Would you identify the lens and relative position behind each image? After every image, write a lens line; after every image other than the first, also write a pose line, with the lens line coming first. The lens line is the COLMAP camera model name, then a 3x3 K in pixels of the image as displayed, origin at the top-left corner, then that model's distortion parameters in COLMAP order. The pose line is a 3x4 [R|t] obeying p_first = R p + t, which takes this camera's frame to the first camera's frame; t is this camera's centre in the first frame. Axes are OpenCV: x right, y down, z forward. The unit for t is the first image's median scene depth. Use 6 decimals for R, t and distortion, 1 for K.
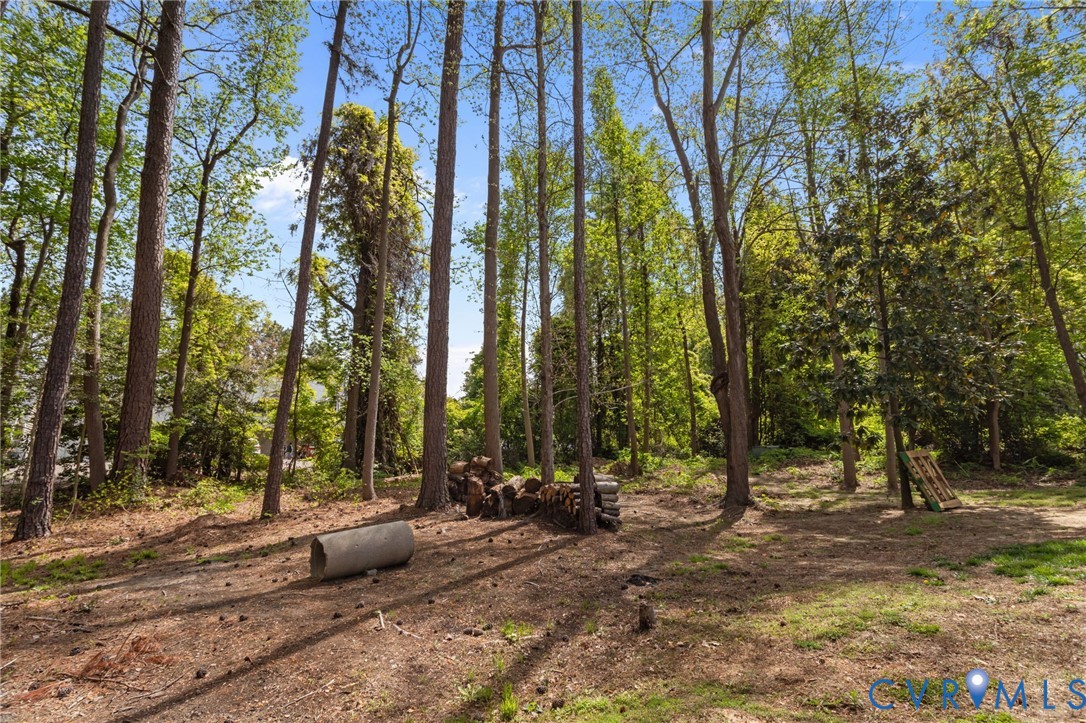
lens RADIAL K [[532.9, 0, 540.7], [0, 532.9, 350.1], [0, 0, 1]] dist [-0.008539, 0.000932]
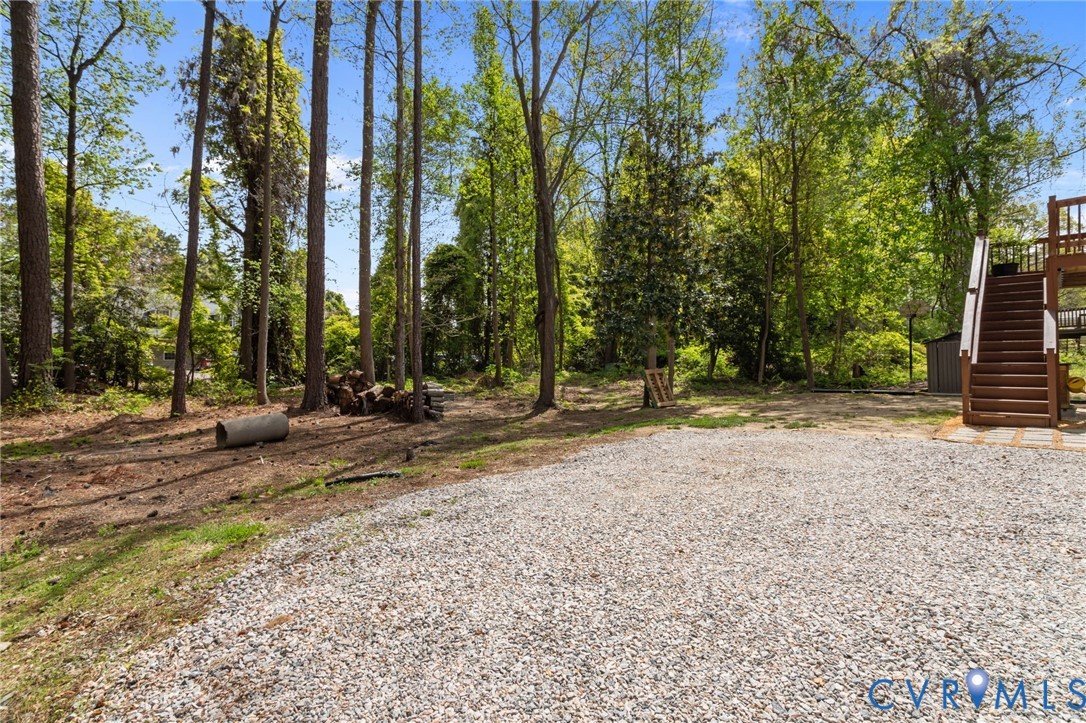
lens RADIAL K [[532.9, 0, 548.8], [0, 532.9, 359.6], [0, 0, 1]] dist [-0.008539, 0.000932]
pose [[0.985088, 0.012217, 0.171614, 0.076692], [-0.042215, 0.984147, 0.172255, -0.039842], [-0.166789, -0.176931, 0.969988, -0.188910]]
